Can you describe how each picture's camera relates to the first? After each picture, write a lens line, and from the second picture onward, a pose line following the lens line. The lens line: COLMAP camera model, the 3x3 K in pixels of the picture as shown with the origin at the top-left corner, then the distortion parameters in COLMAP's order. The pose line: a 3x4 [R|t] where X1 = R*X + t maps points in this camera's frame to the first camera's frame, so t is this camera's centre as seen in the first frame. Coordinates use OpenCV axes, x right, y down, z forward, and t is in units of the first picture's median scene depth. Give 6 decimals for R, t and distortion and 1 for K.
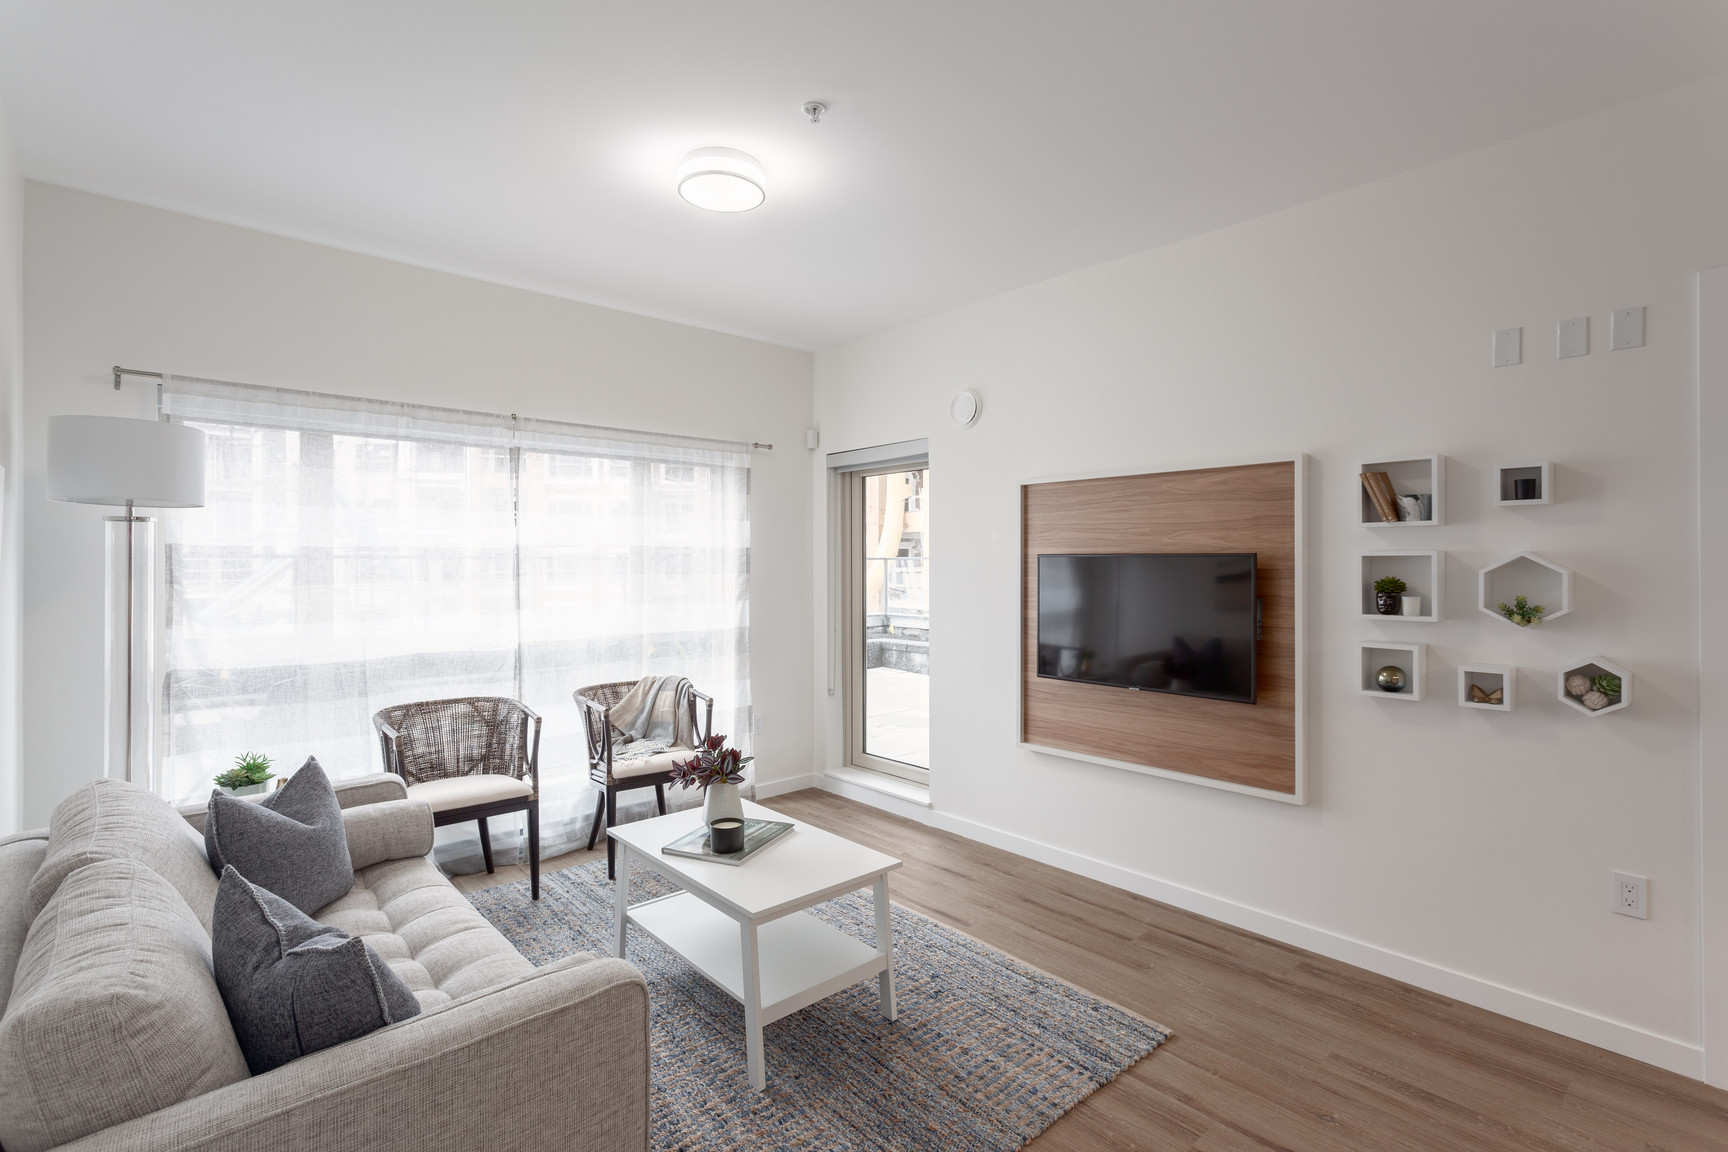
lens RADIAL K [[823.5, 0, 861.9], [0, 823.5, 569.1], [0, 0, 1]] dist [0.002778, 0.000837]
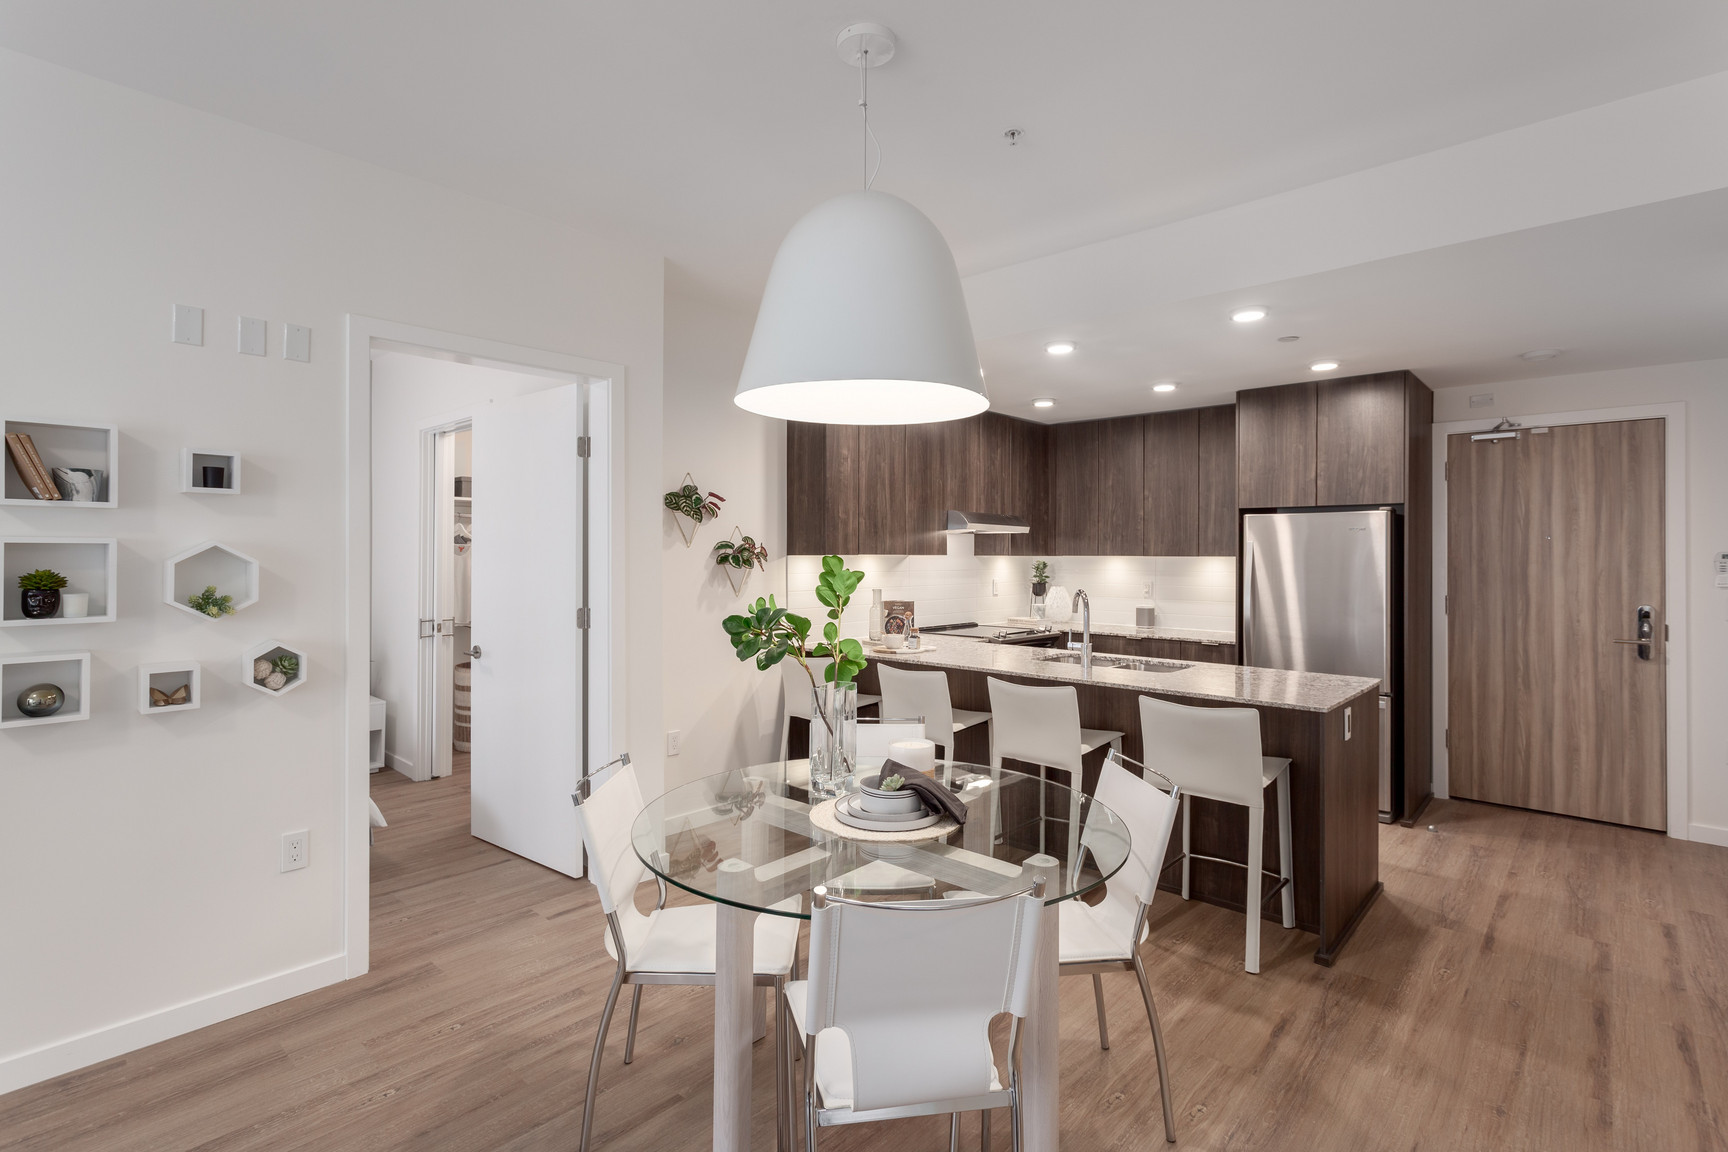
lens RADIAL K [[823.5, 0, 868.6], [0, 823.5, 555.9], [0, 0, 1]] dist [0.002778, 0.000837]
pose [[-0.109733, -0.000764, 0.993961, -0.193848], [0.005316, 0.999985, 0.001356, -0.000868], [-0.993947, 0.005432, -0.109727, 0.259201]]
